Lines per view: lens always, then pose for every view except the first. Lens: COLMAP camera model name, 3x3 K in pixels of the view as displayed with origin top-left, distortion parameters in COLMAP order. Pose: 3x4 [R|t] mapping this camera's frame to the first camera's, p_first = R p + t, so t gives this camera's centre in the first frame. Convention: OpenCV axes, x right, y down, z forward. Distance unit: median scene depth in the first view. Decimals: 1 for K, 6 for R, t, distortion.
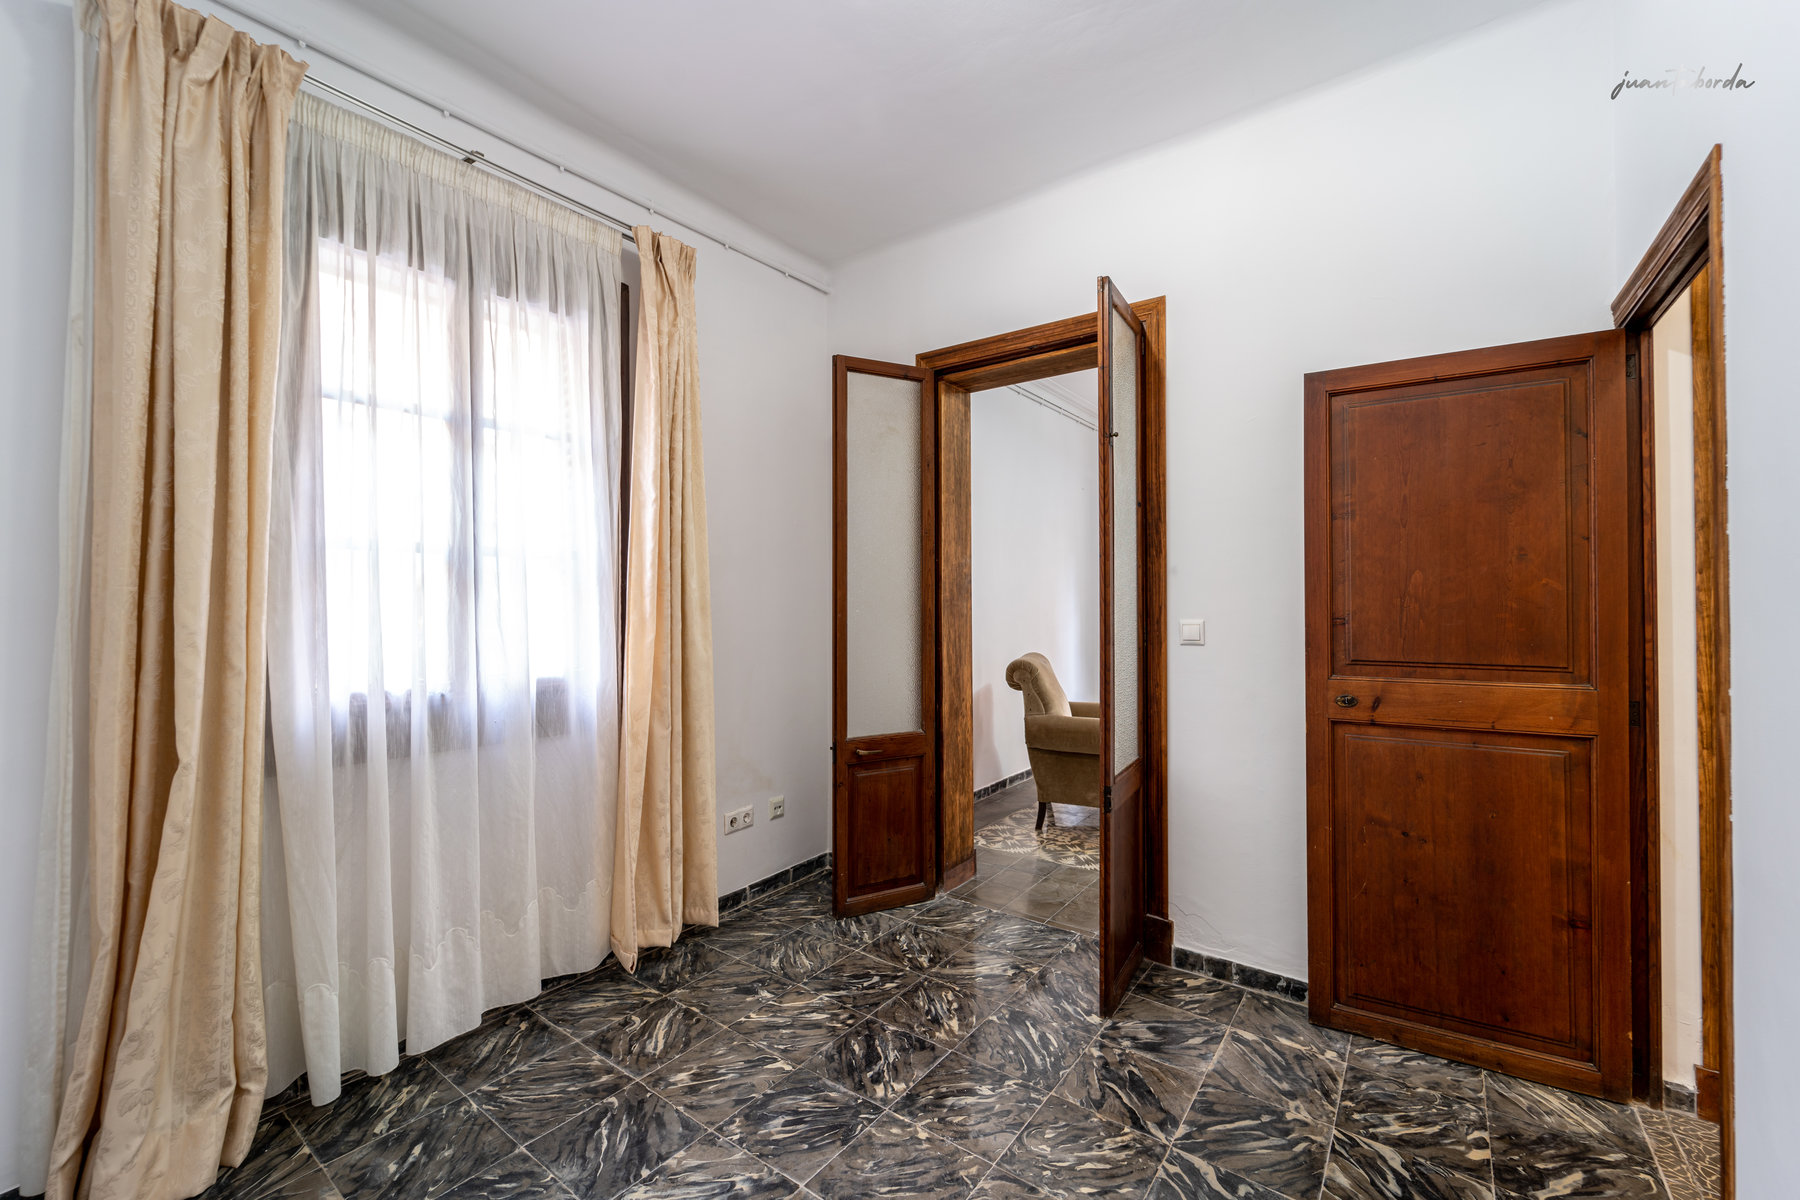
lens RADIAL K [[746.2, 0, 894.3], [0, 746.2, 596.6], [0, 0, 1]] dist [0.003112, -0.001418]
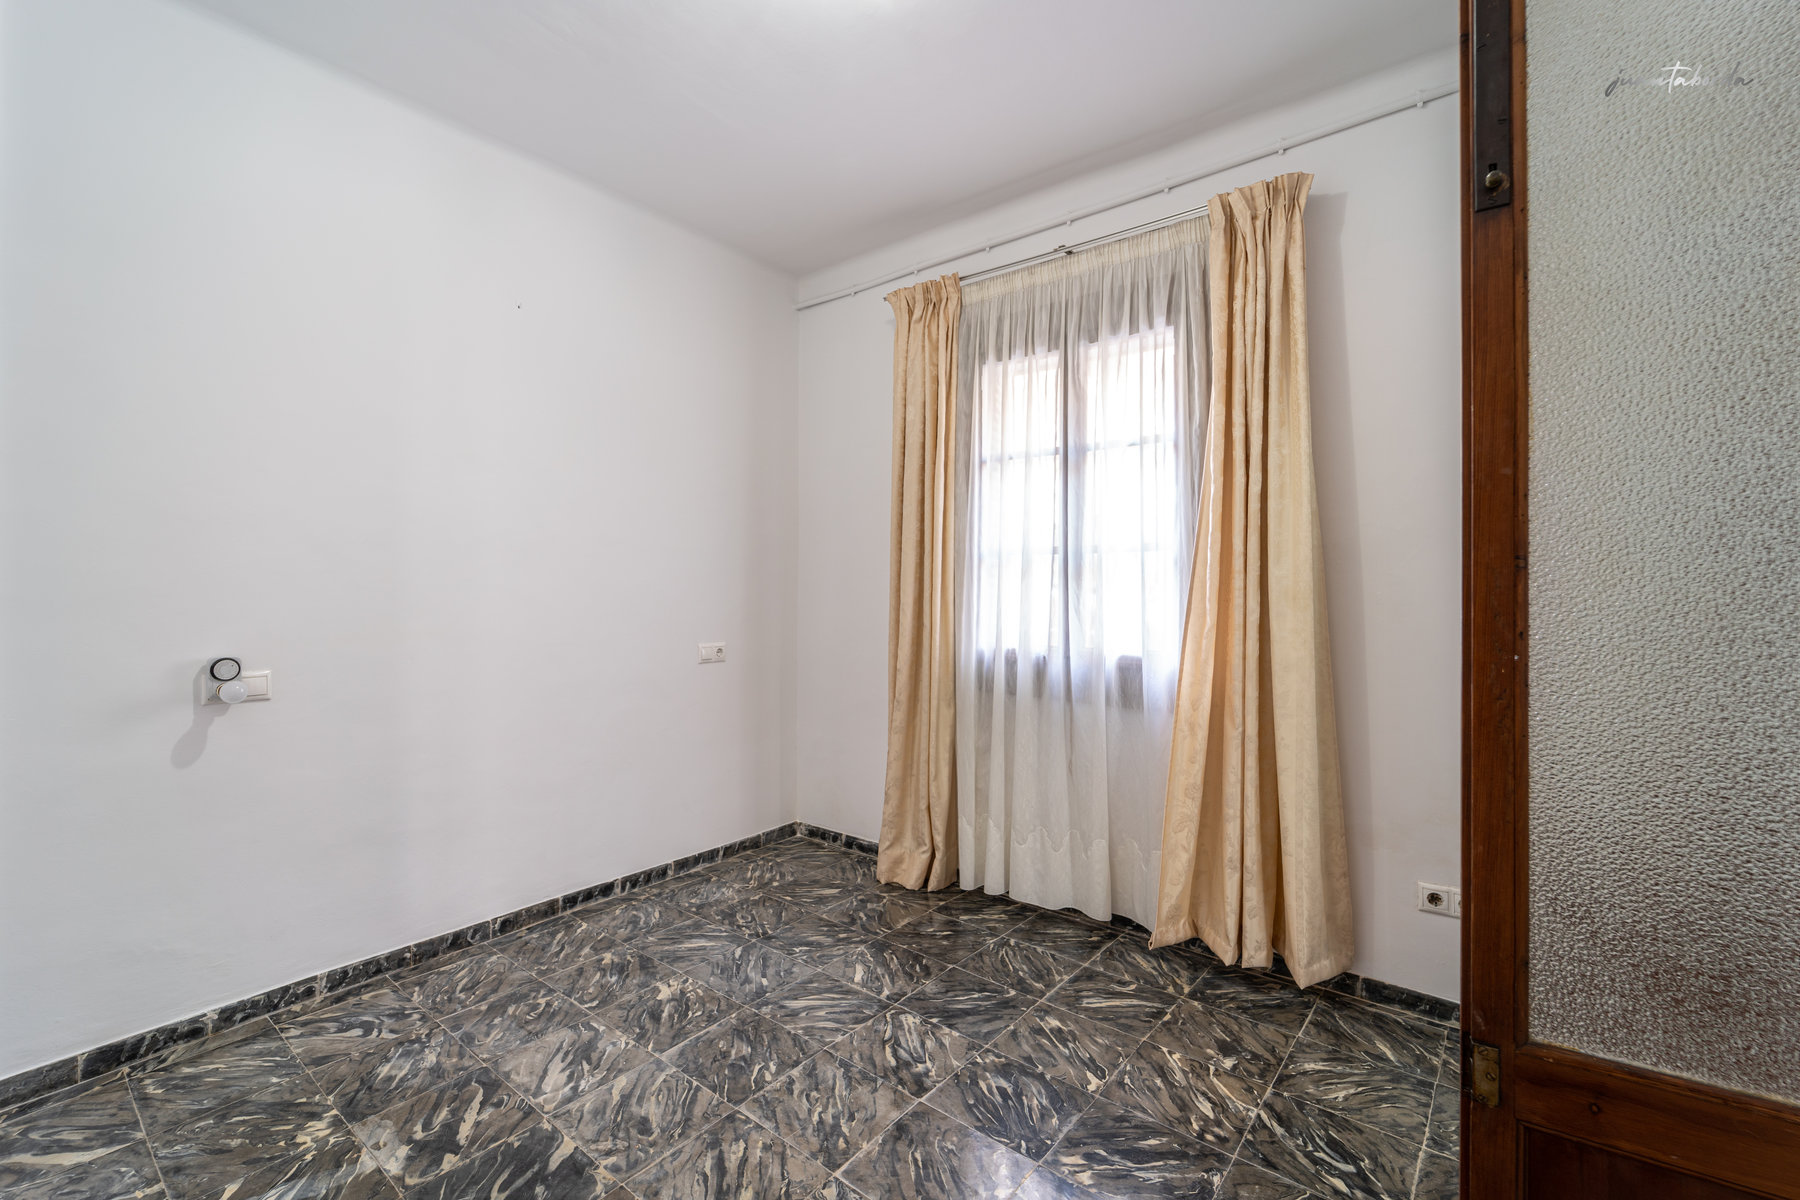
lens RADIAL K [[746.2, 0, 894.8], [0, 746.2, 592.7], [0, 0, 1]] dist [0.003112, -0.001418]
pose [[-0.022594, 0.003521, -0.999739, 0.766267], [-0.000379, 0.999994, 0.003530, 0.008127], [0.999745, 0.000459, -0.022593, 0.745844]]
